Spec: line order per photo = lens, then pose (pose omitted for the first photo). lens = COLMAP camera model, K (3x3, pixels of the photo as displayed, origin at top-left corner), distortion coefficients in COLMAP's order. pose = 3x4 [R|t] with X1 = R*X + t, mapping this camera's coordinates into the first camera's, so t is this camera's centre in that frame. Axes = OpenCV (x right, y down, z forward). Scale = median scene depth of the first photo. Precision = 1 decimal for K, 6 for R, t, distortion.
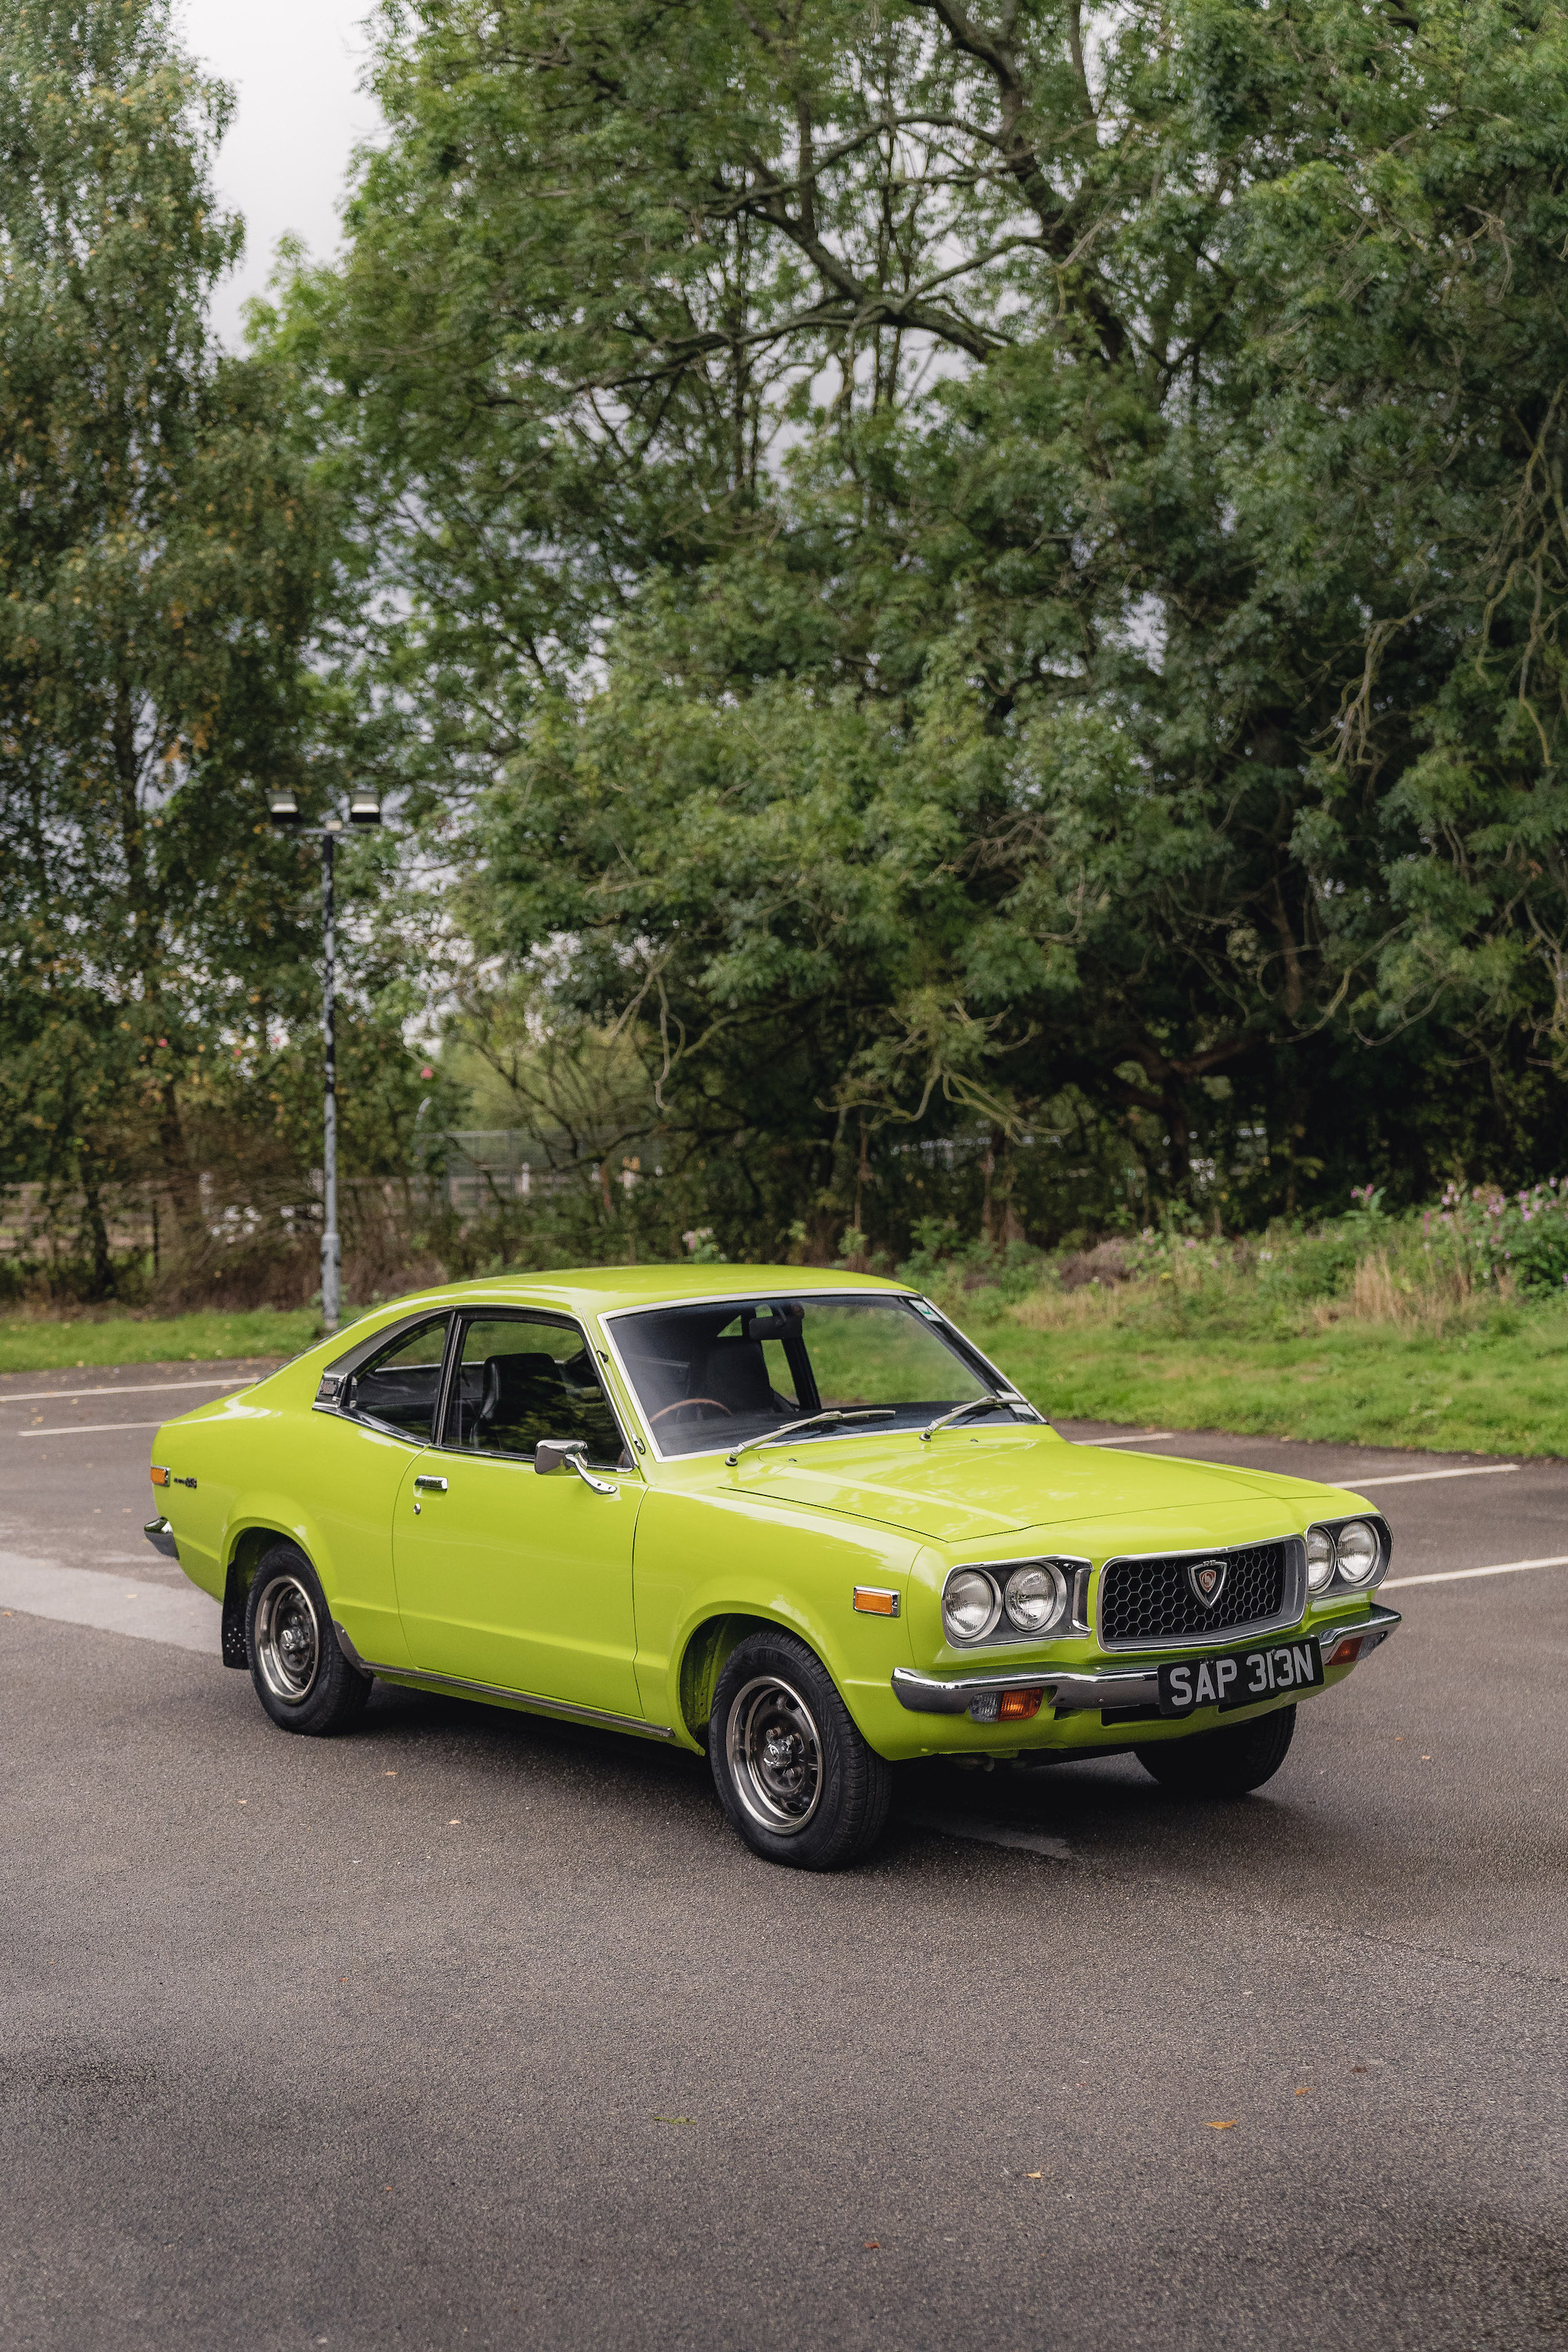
lens RADIAL K [[4212.1, 0, 784.0], [0, 4212.1, 1176.0], [0, 0, 1]] dist [0.207947, -0.152396]
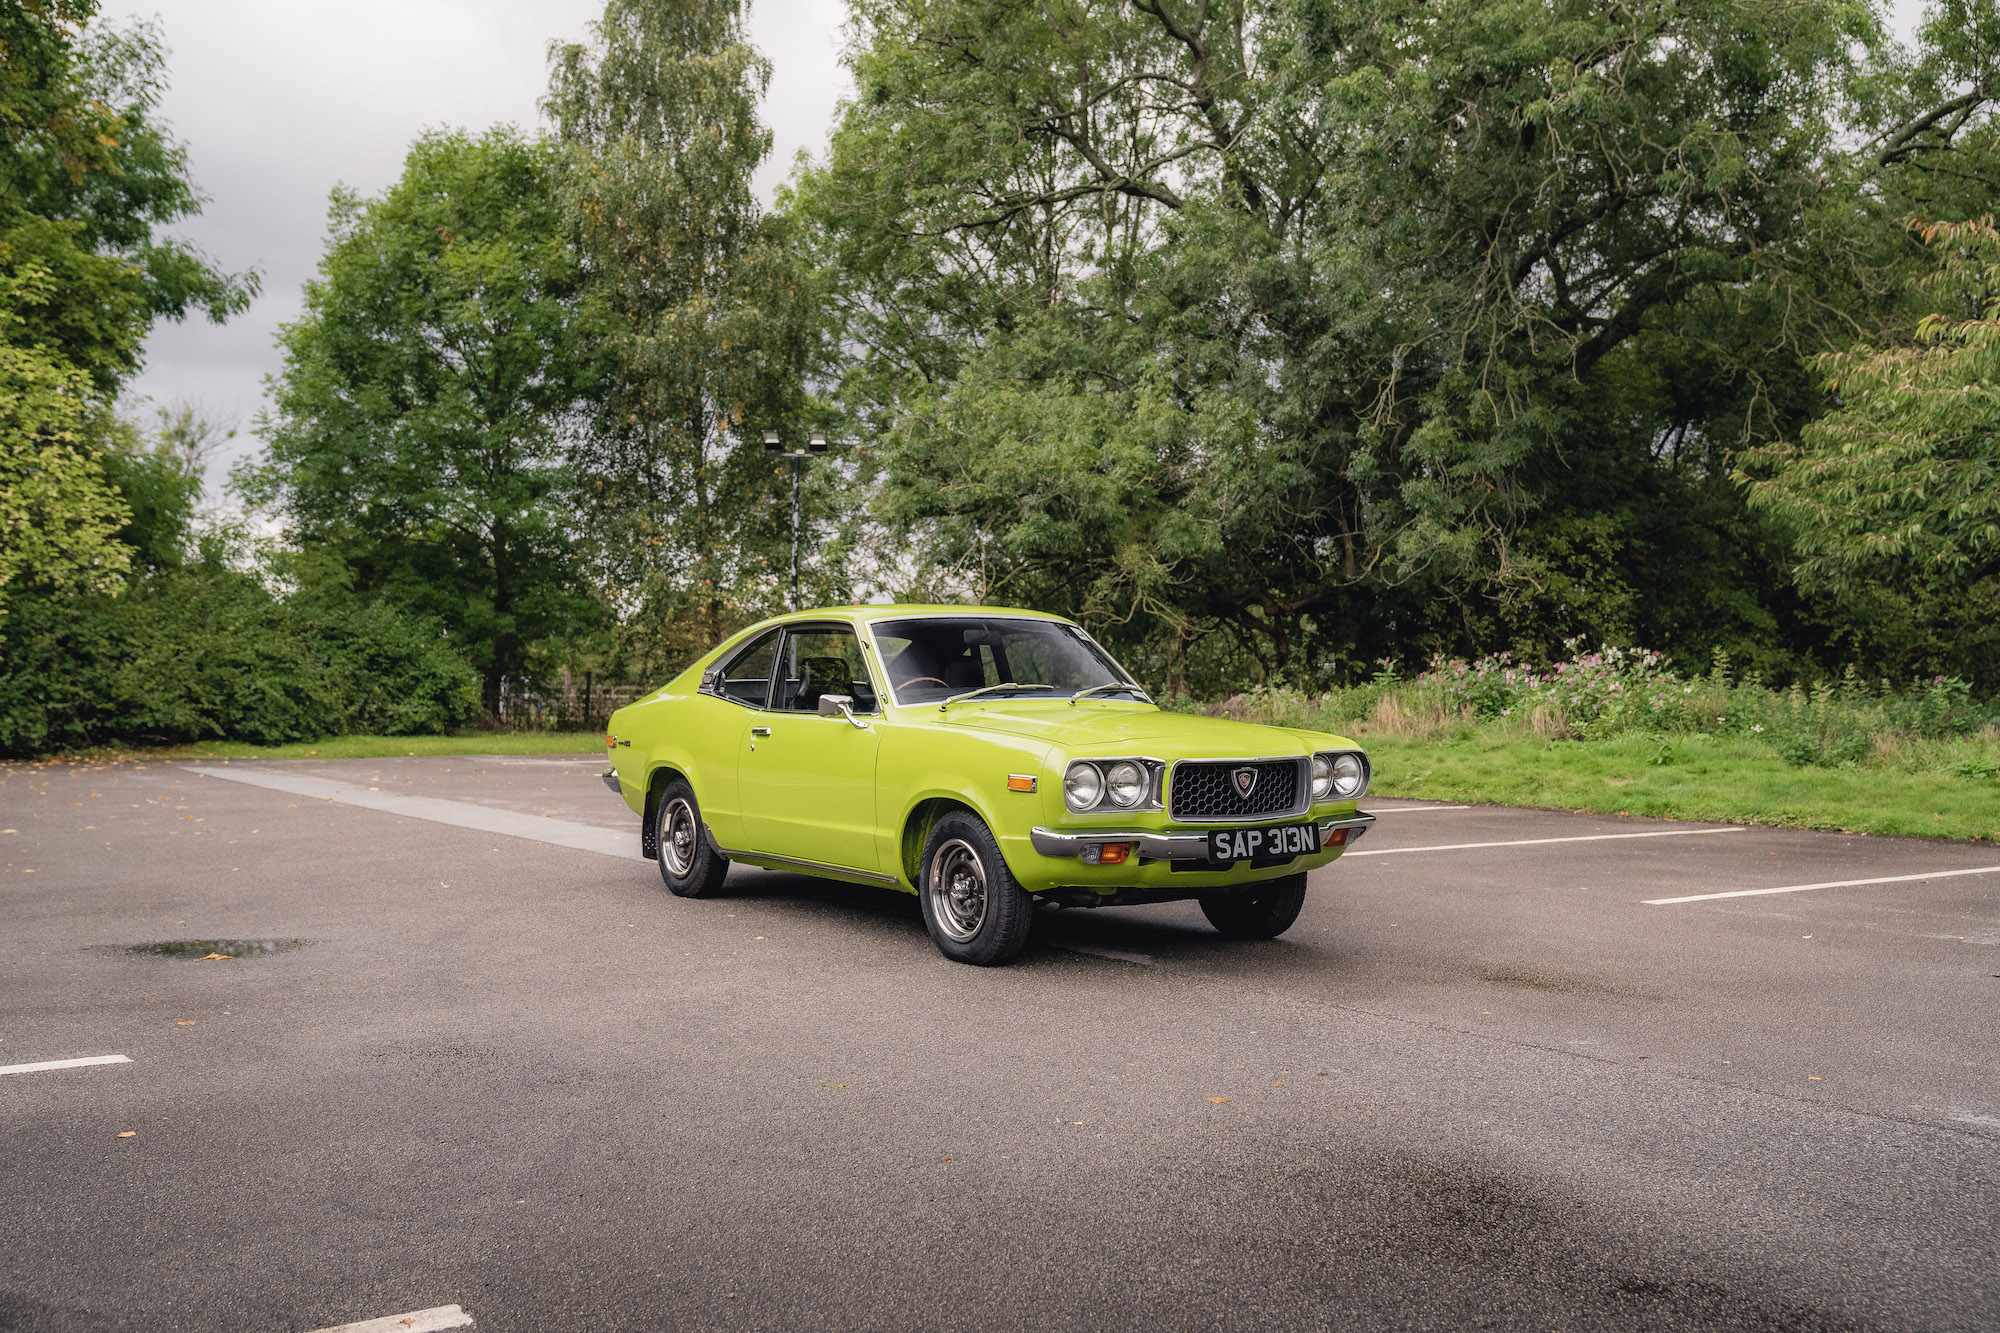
lens RADIAL K [[2155.2, 0, 1000.0], [0, 2155.2, 666.5], [0, 0, 1]] dist [0.133427, 0.002522]
pose [[0.998321, 0.023830, -0.052801, 0.032056], [-0.026294, 0.998573, -0.046475, 0.056656], [0.051618, 0.047785, 0.997523, 0.135177]]
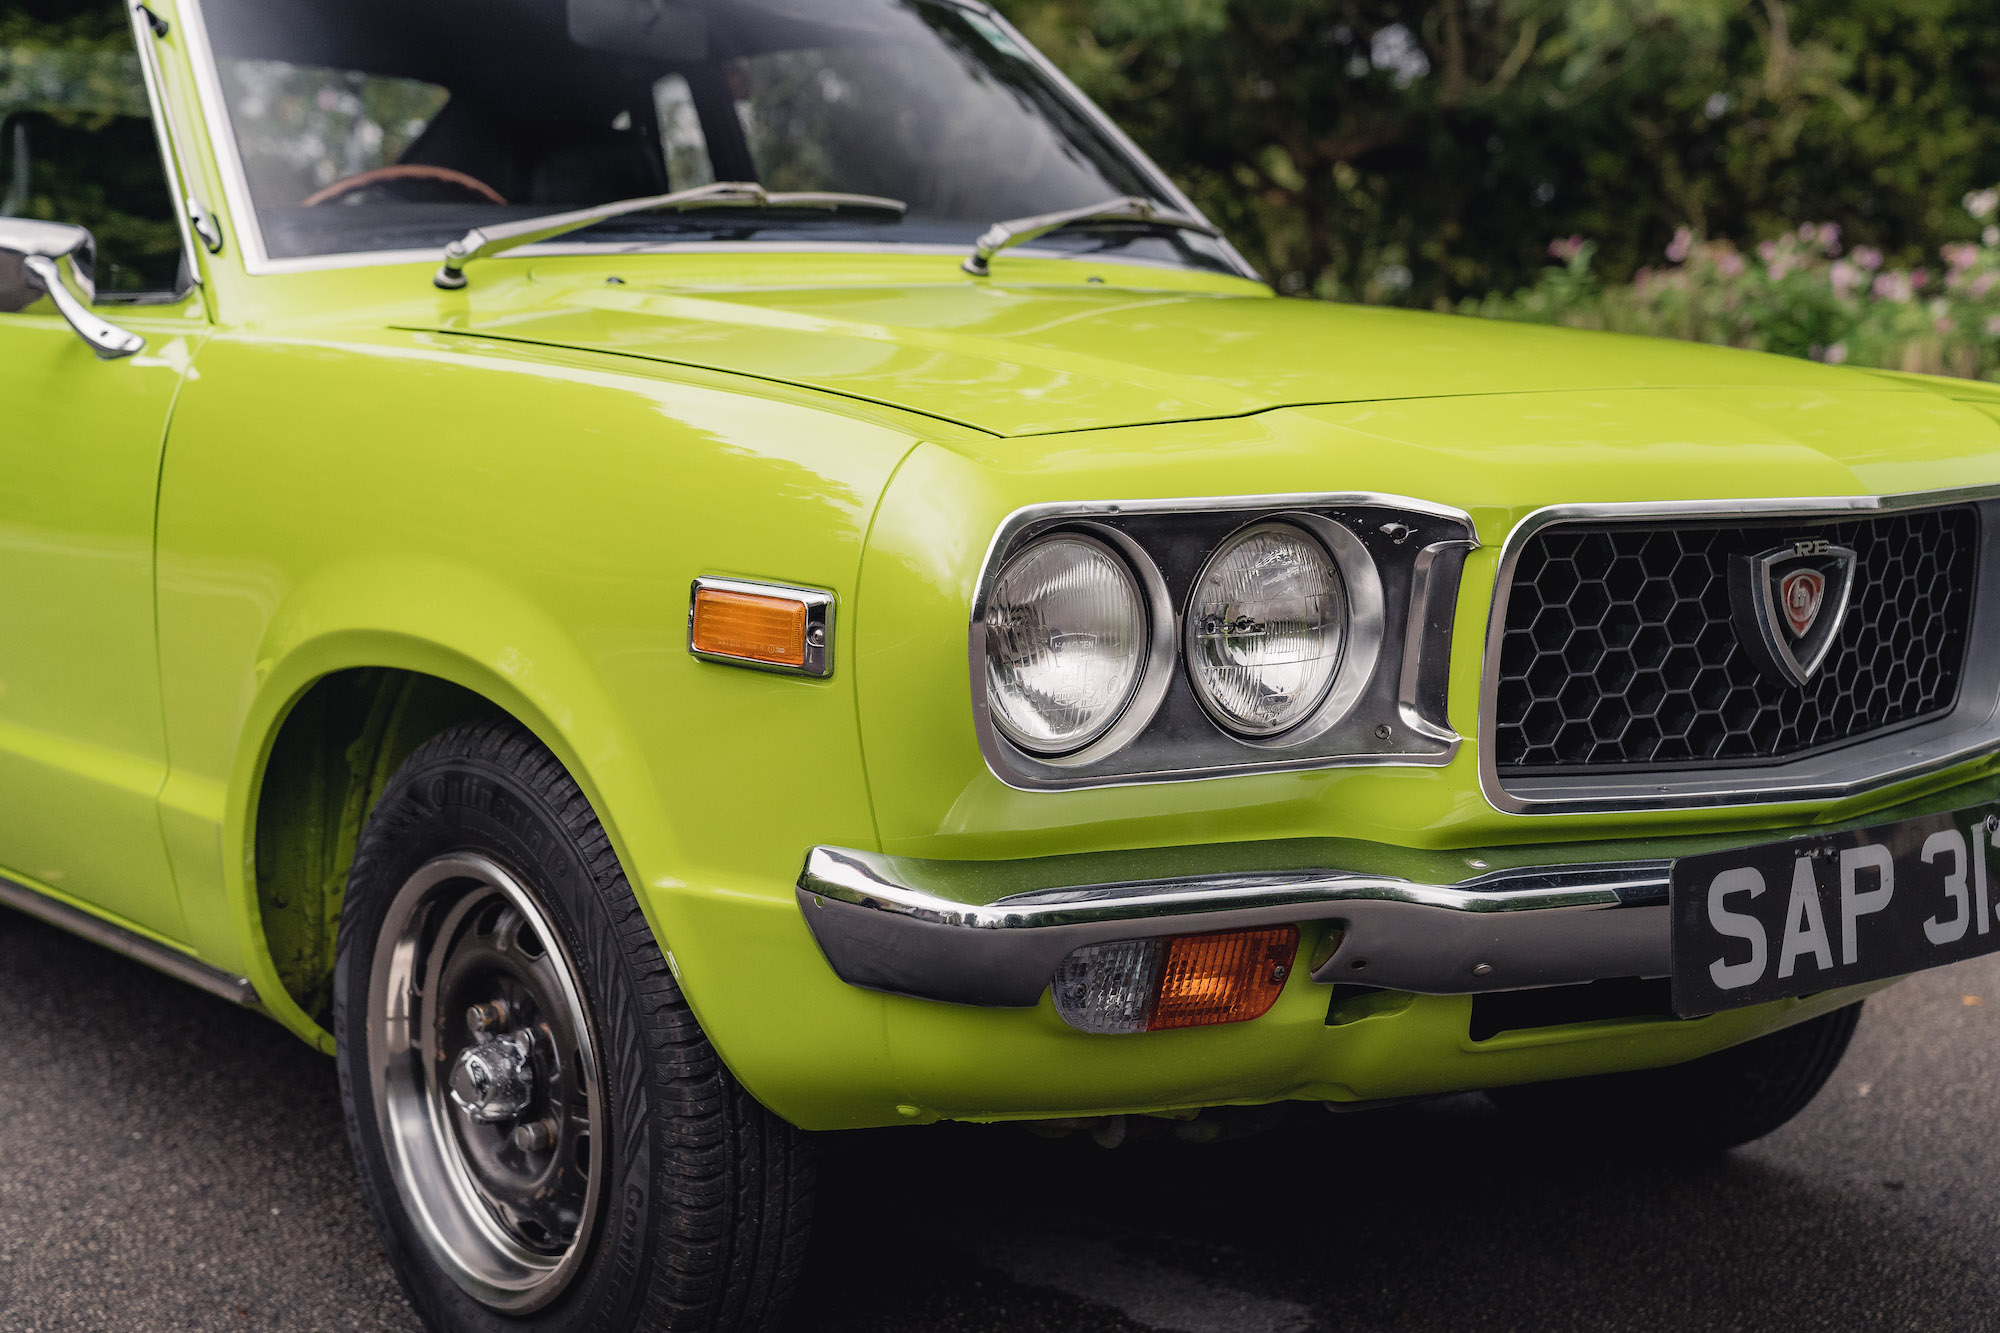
lens RADIAL K [[2964.7, 0, 1000.0], [0, 2964.7, 666.5], [0, 0, 1]] dist [0.011175, 0.008933]
pose [[0.999418, 0.029518, 0.017108, 0.021229], [-0.030686, 0.996890, 0.072590, 0.052305], [-0.014912, -0.073073, 0.997215, 0.470431]]
